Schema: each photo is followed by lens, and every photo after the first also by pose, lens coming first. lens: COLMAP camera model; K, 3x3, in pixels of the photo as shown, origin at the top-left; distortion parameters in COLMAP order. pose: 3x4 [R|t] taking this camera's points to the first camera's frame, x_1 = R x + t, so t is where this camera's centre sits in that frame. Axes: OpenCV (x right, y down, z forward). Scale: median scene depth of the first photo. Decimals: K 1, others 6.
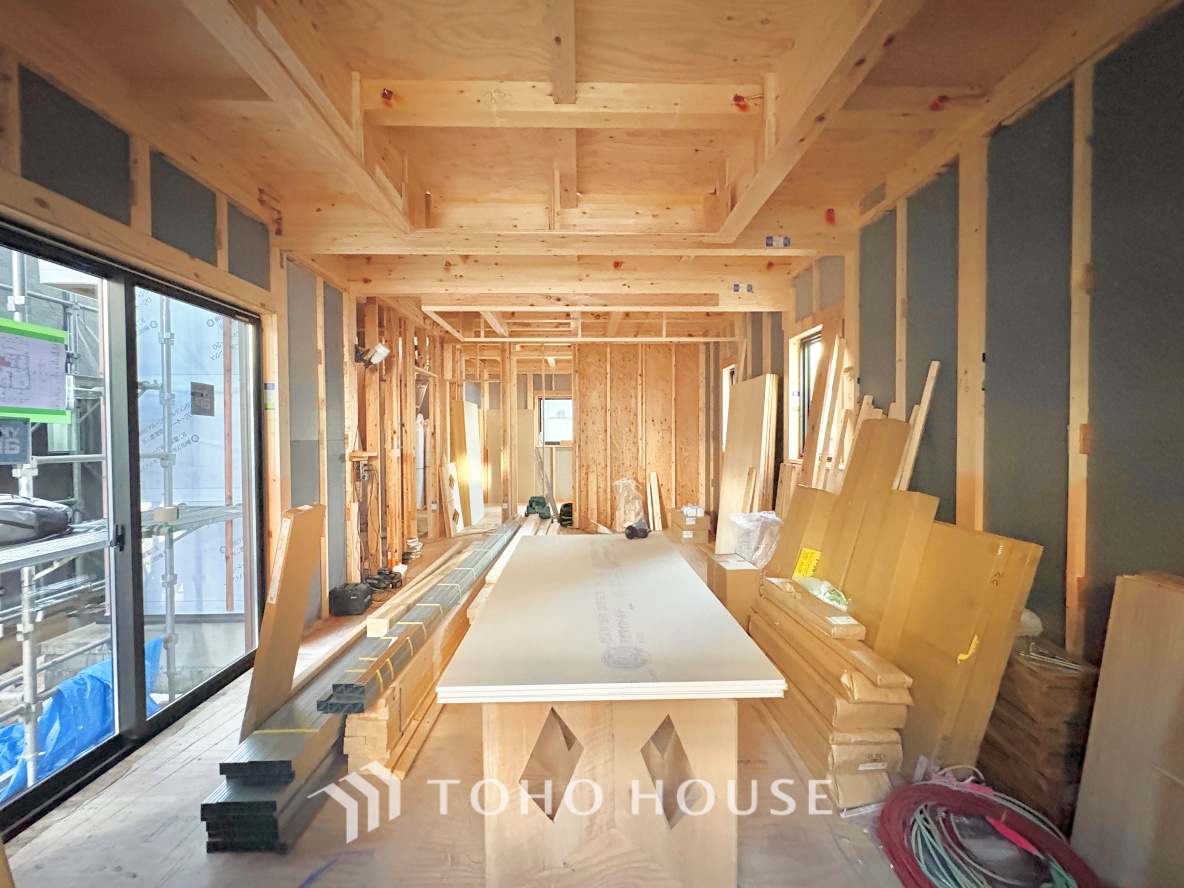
lens RADIAL K [[470.7, 0, 592.0], [0, 470.7, 444.1], [0, 0, 1]] dist [0.000055, -0.000157]
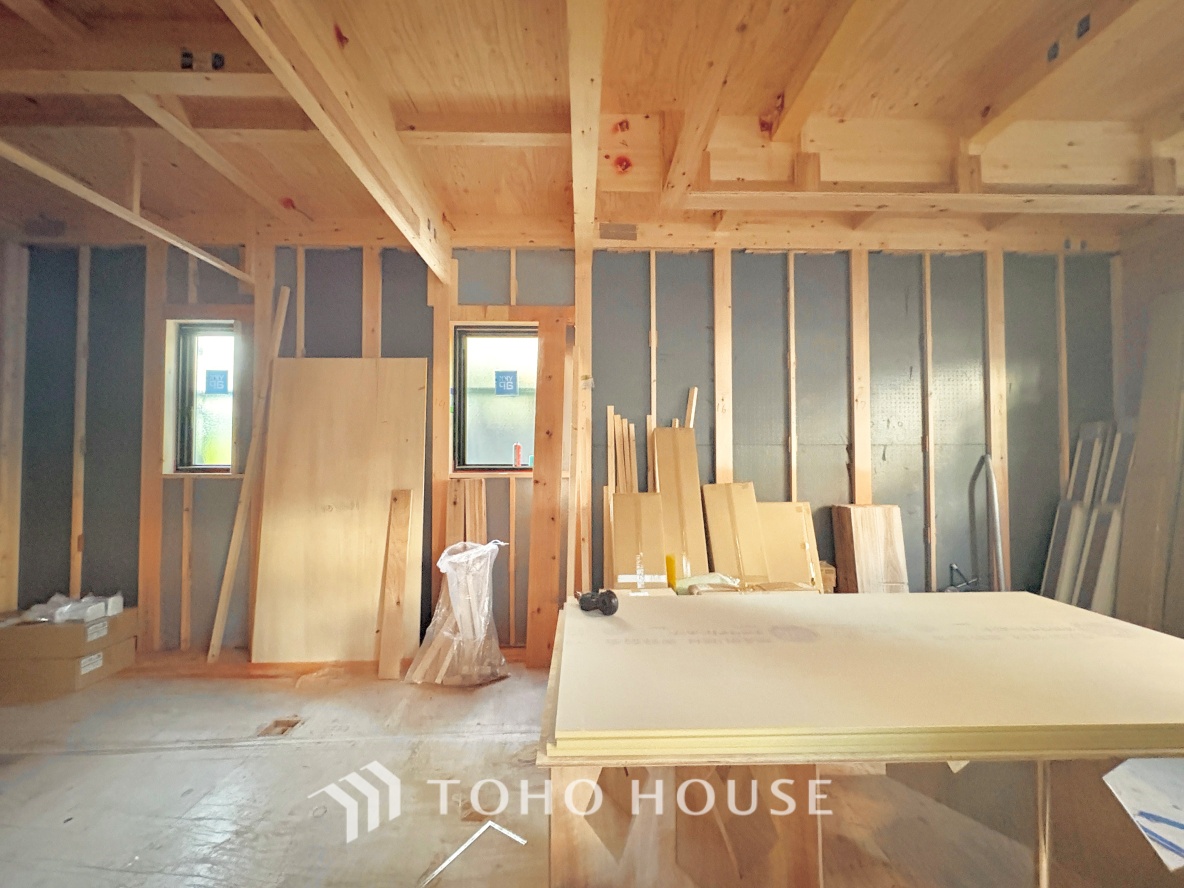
lens RADIAL K [[470.7, 0, 593.5], [0, 470.7, 445.1], [0, 0, 1]] dist [0.000055, -0.000157]
pose [[0.002303, 0.026807, 0.999638, -0.364723], [0.022255, 0.999392, -0.026852, 0.011246], [-0.999750, 0.022309, 0.001705, 0.766875]]
